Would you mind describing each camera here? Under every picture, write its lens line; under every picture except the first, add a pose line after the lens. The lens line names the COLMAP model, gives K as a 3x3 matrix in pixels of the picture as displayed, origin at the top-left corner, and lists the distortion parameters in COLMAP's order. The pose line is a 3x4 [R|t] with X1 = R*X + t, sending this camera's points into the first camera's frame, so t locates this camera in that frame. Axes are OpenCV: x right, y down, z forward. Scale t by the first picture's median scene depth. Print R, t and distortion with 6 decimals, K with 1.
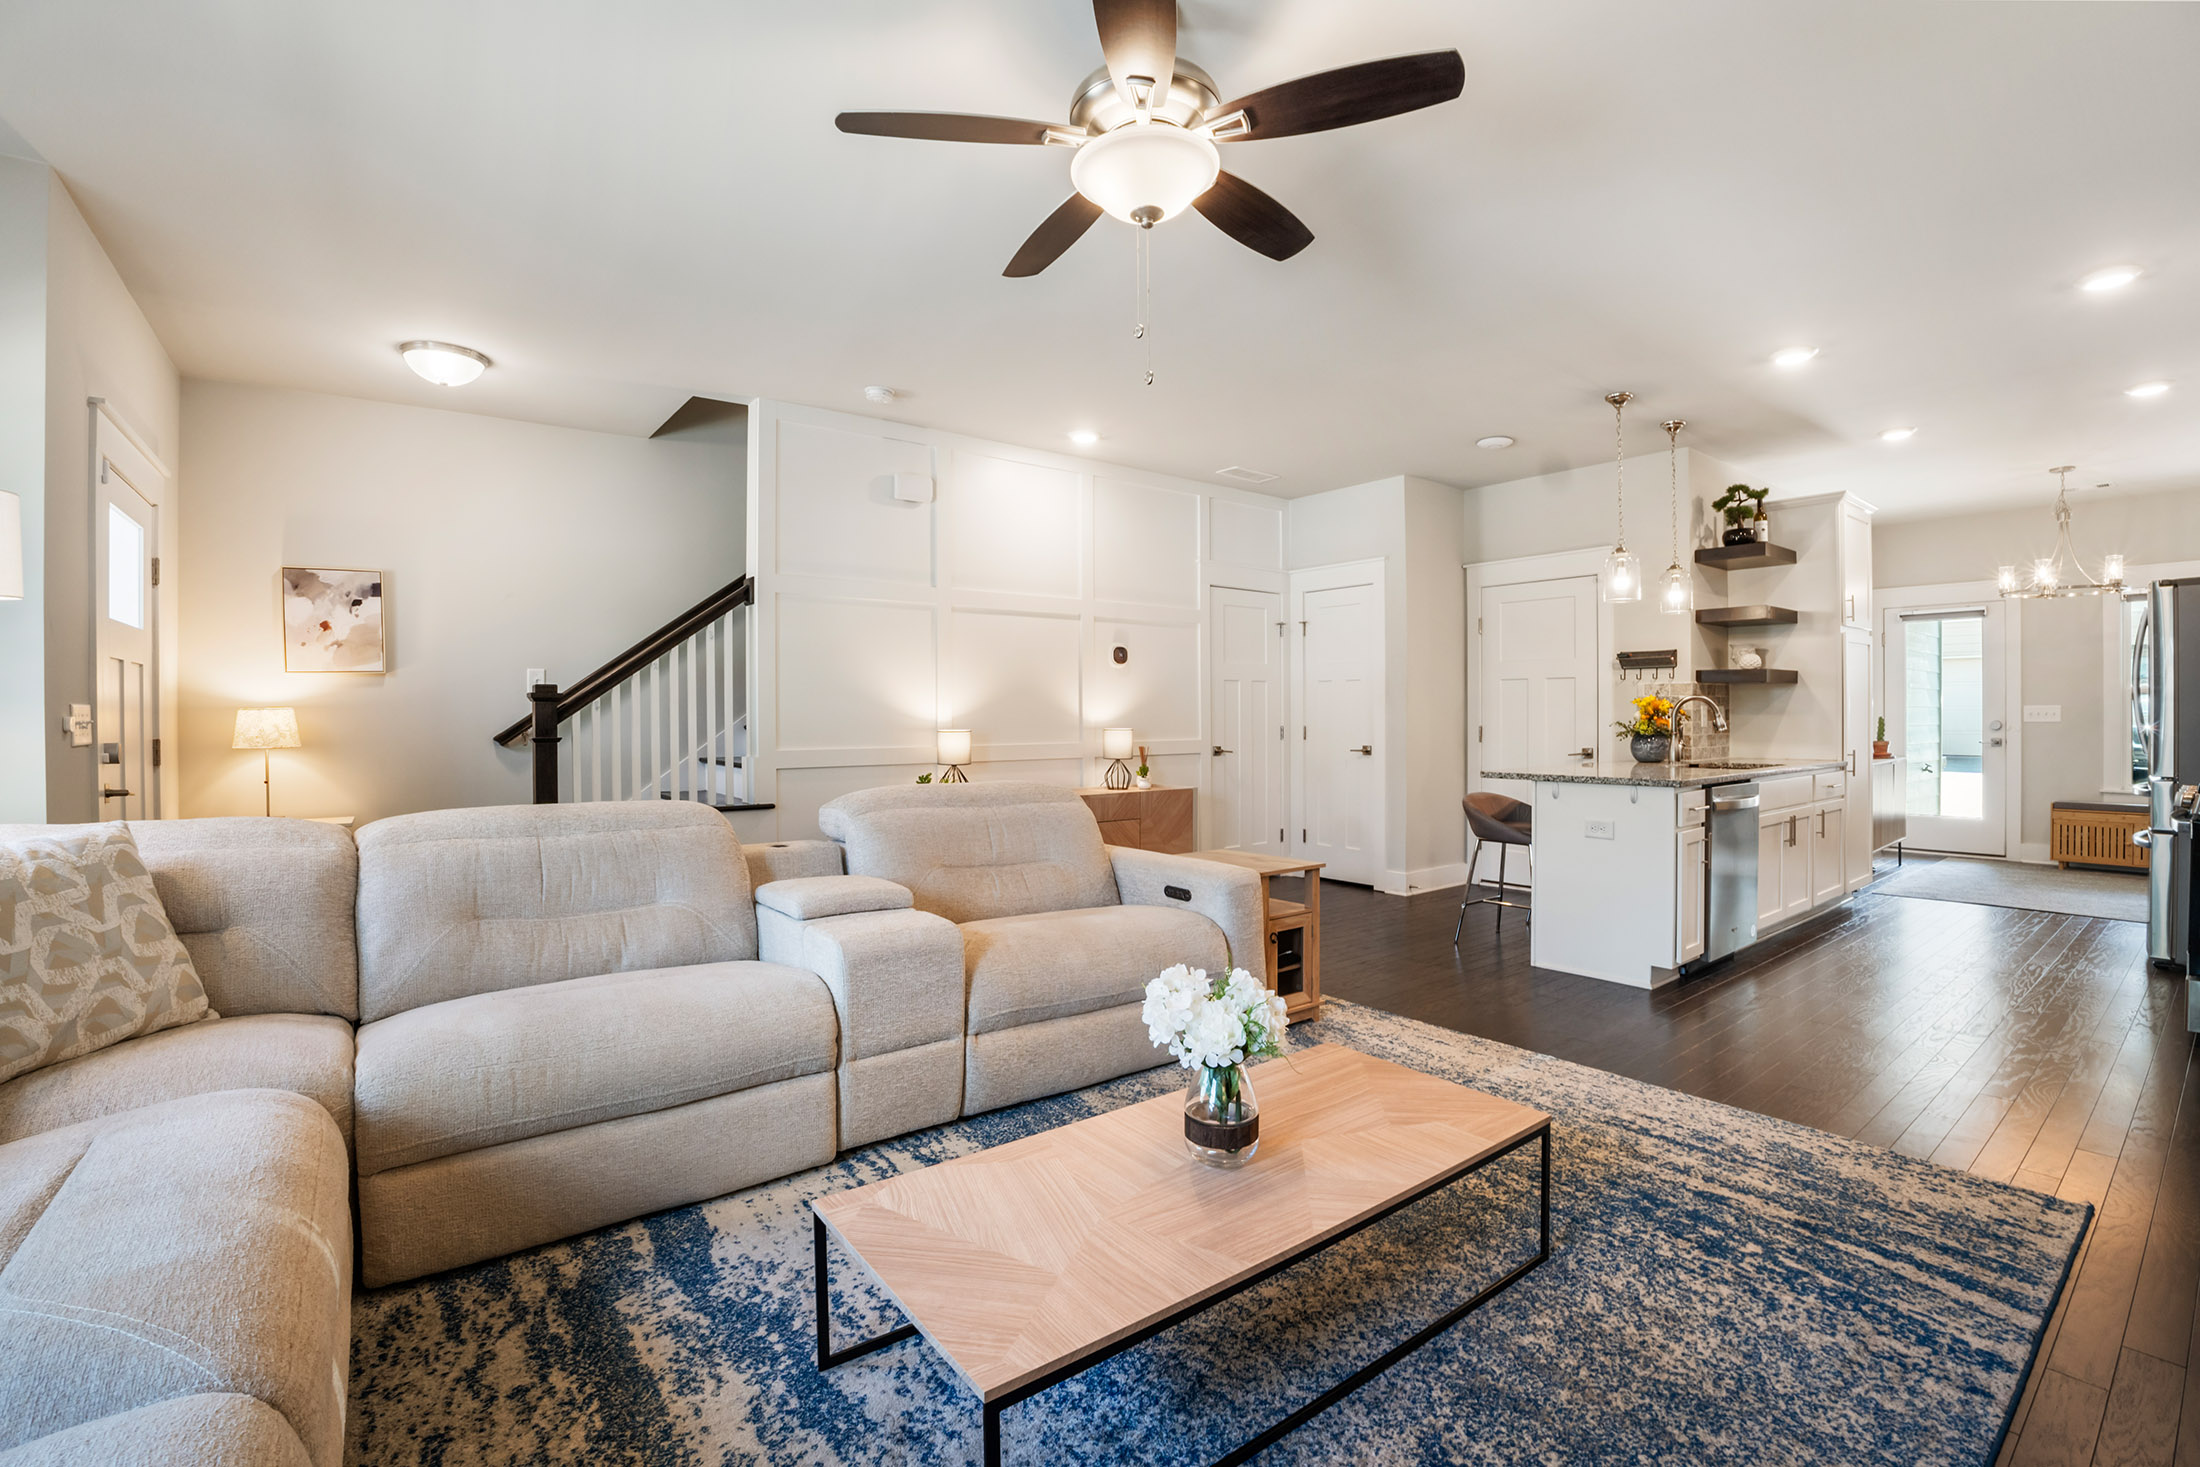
lens RADIAL K [[980.3, 0, 1139.1], [0, 980.3, 709.4], [0, 0, 1]] dist [-0.027993, -0.002030]
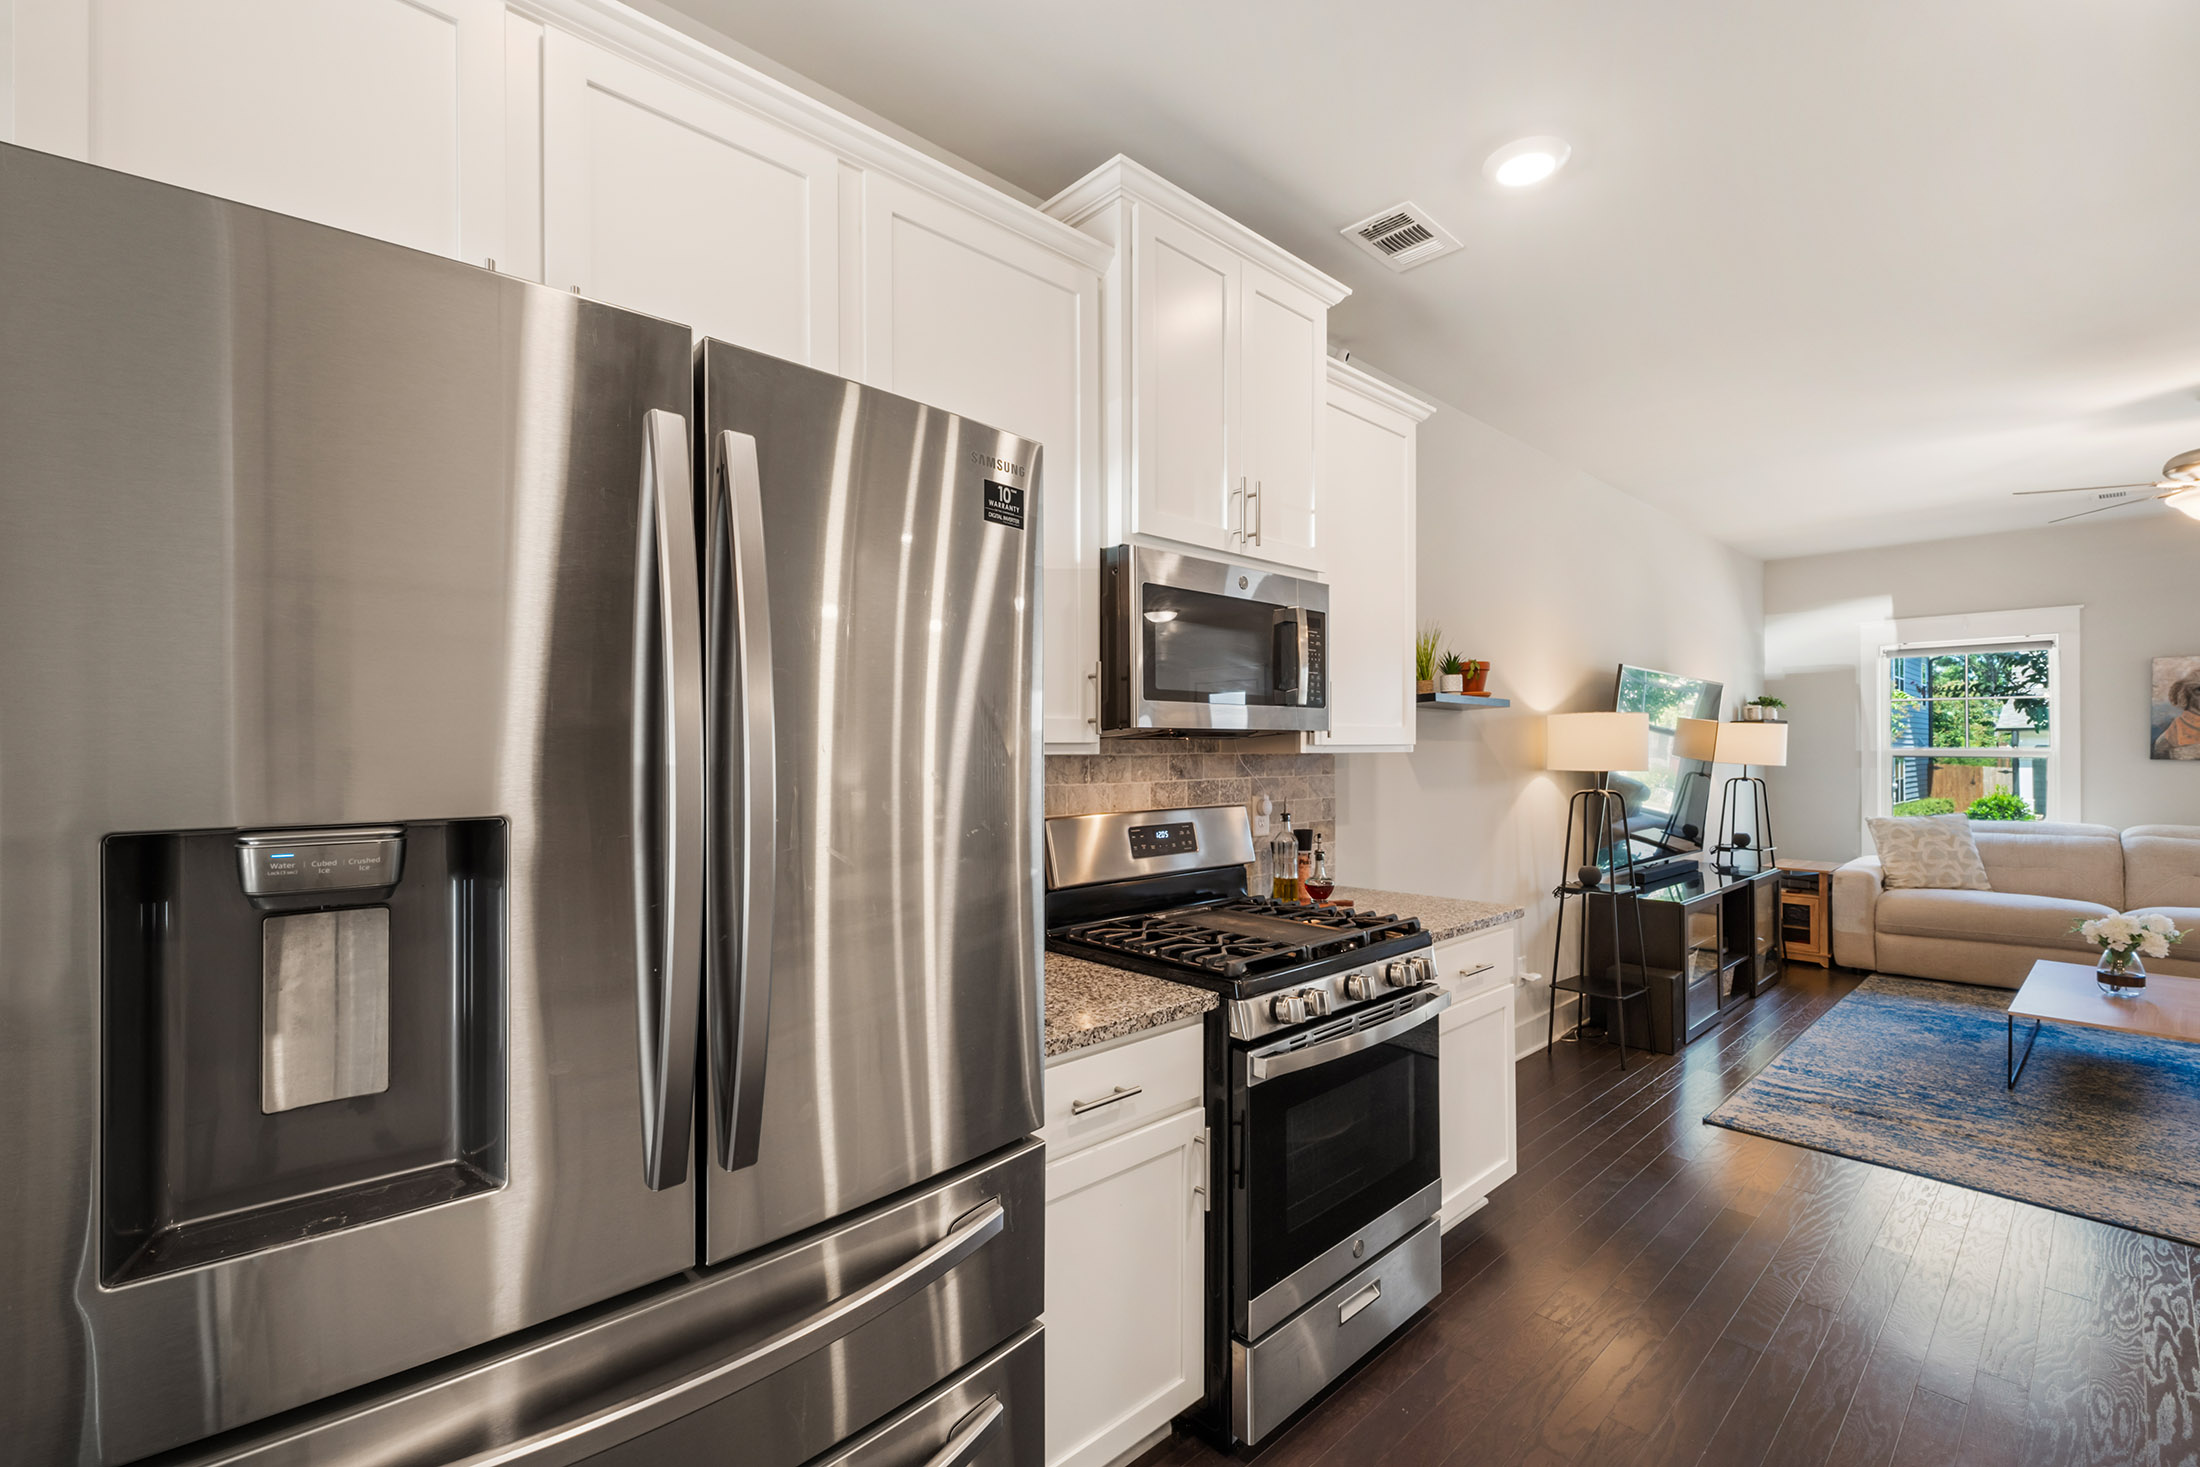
lens RADIAL K [[947.3, 0, 1126.2], [0, 947.3, 738.0], [0, 0, 1]] dist [0.009163, -0.001406]
pose [[-0.997342, 0.003536, -0.072780, 0.887665], [0.004579, 0.999889, -0.014172, -0.033574], [0.072722, -0.014467, -0.997247, 1.074113]]
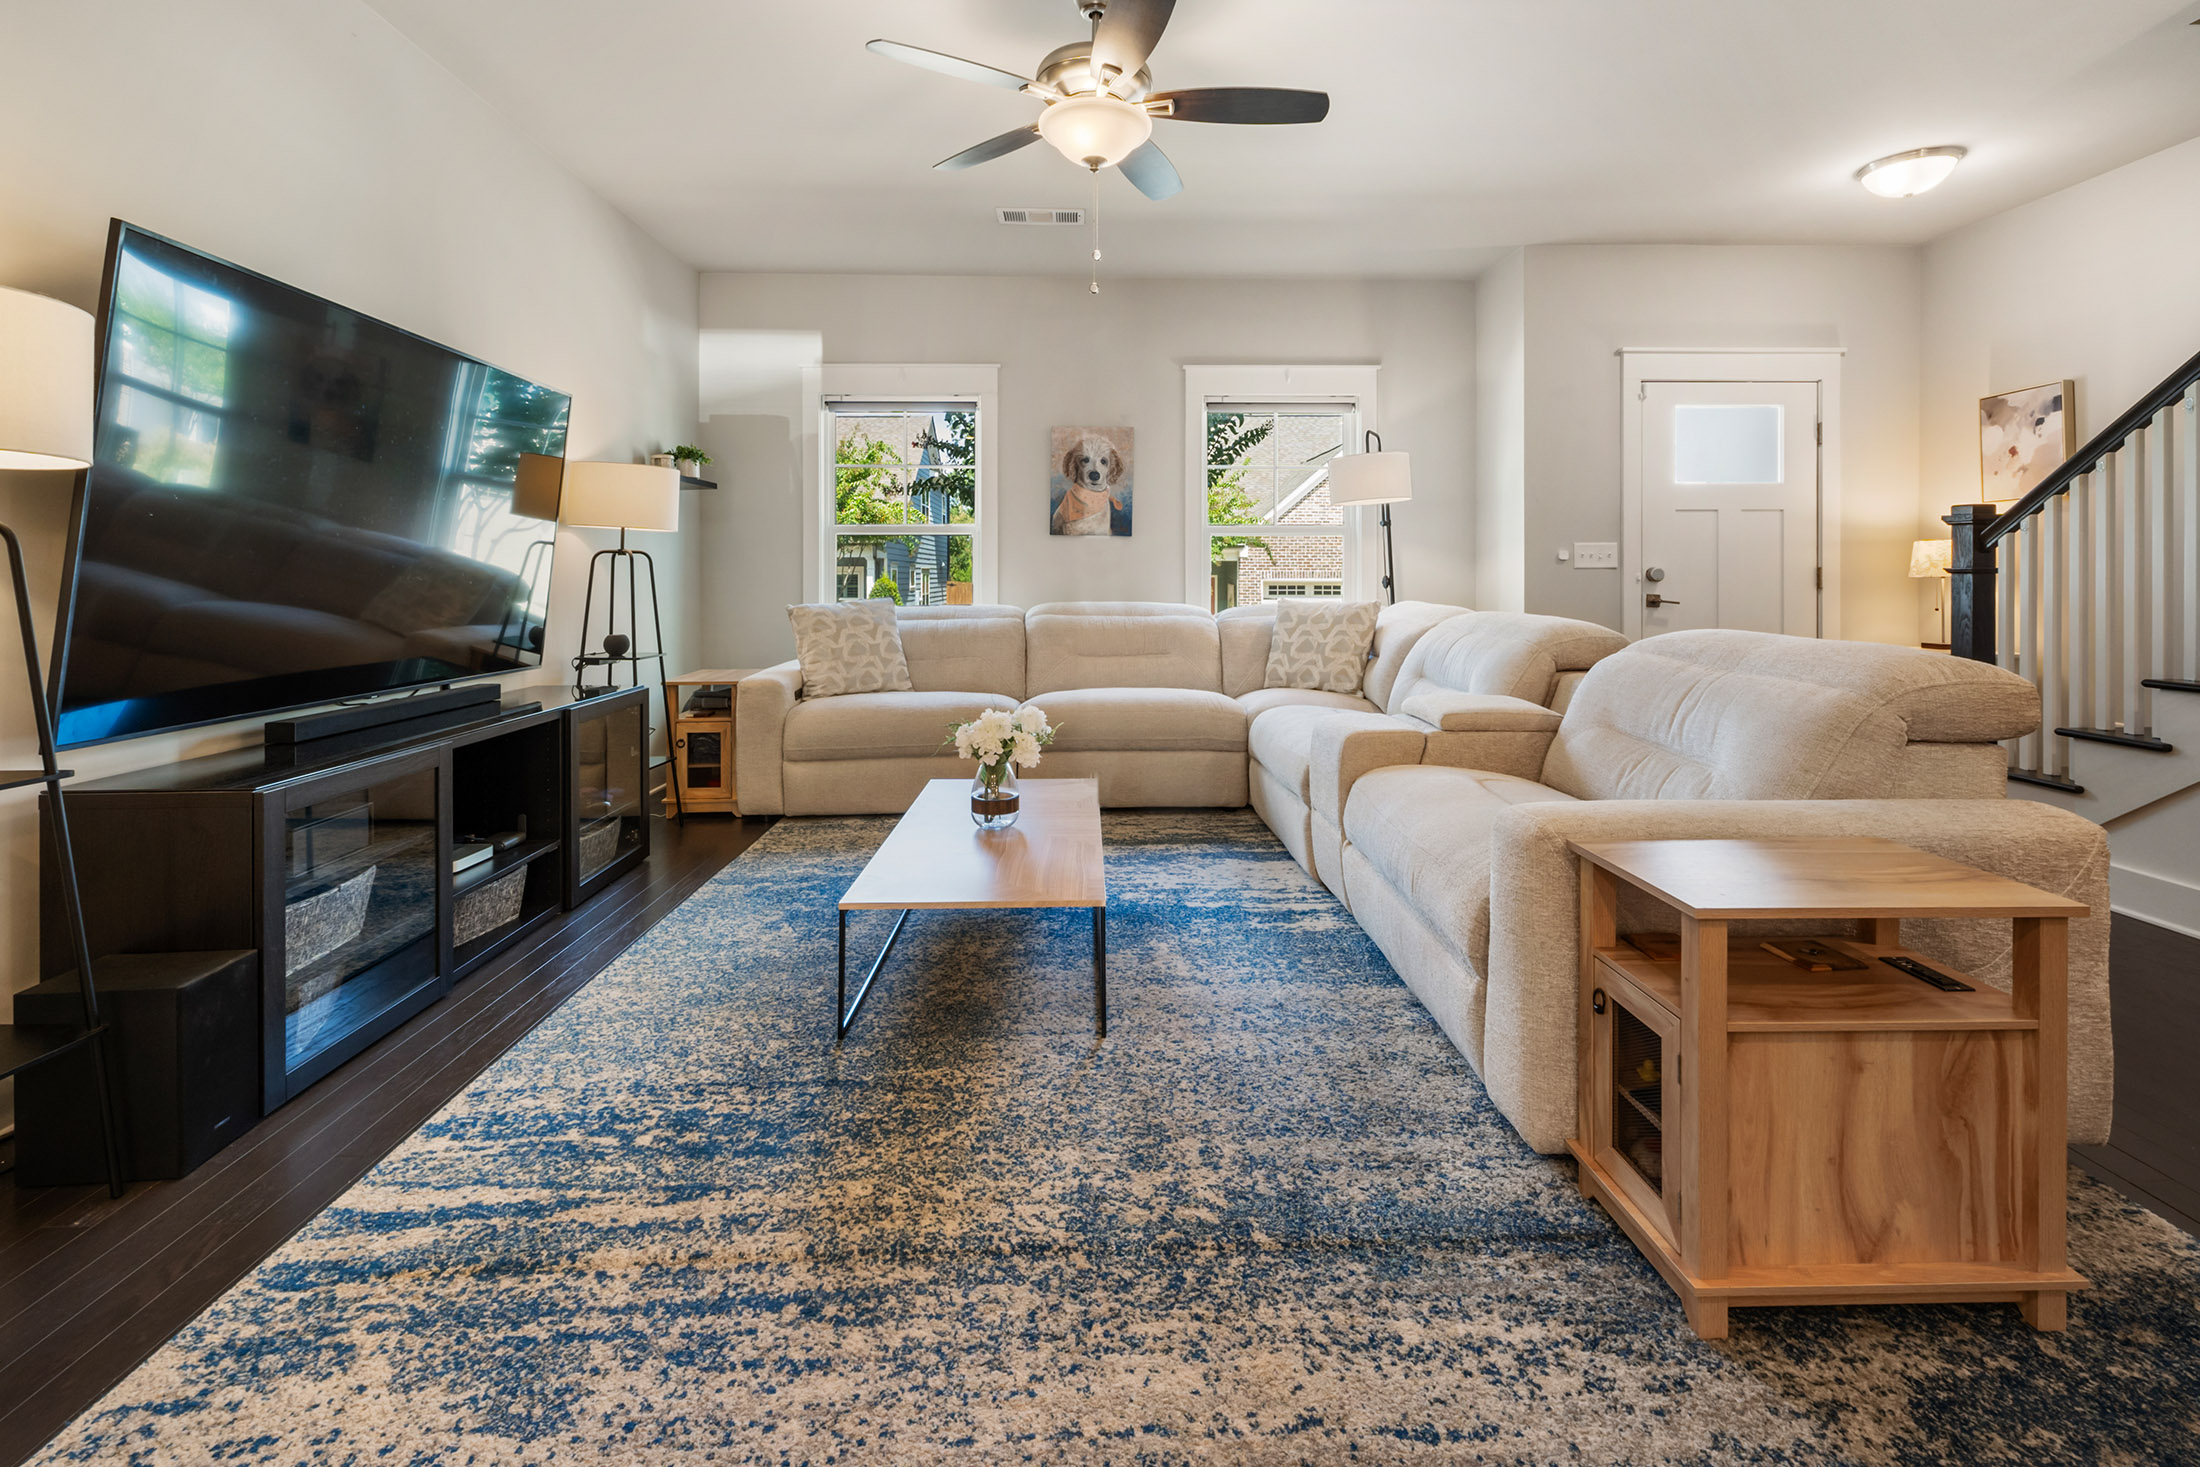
lens RADIAL K [[980.3, 0, 1086.8], [0, 980.3, 574.9], [0, 0, 1]] dist [-0.027993, -0.002030]
pose [[-0.619306, 0.006232, -0.785125, 0.429851], [0.009974, 0.999950, 0.000069, 0.025392], [0.785086, -0.007788, -0.619337, 0.742673]]
